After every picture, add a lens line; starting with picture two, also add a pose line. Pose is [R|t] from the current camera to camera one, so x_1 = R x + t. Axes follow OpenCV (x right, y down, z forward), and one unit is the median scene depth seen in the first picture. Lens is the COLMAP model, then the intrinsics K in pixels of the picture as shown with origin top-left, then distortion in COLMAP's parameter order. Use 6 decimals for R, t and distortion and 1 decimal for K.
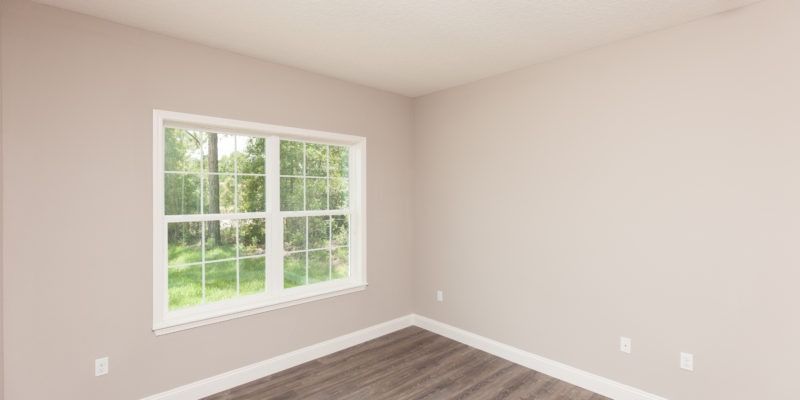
lens RADIAL K [[360.3, 0, 403.1], [0, 360.3, 195.1], [0, 0, 1]] dist [-0.001103, -0.000163]
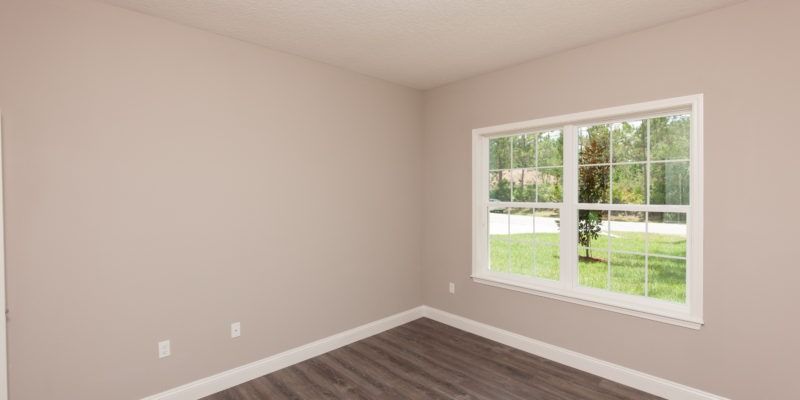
lens RADIAL K [[360.3, 0, 403.1], [0, 360.3, 195.1], [0, 0, 1]] dist [-0.001103, -0.000163]
pose [[0.016766, 0.018637, -0.999686, 0.687856], [0.012135, 0.999749, 0.018841, 0.000815], [0.999786, -0.012447, 0.016536, 0.597834]]
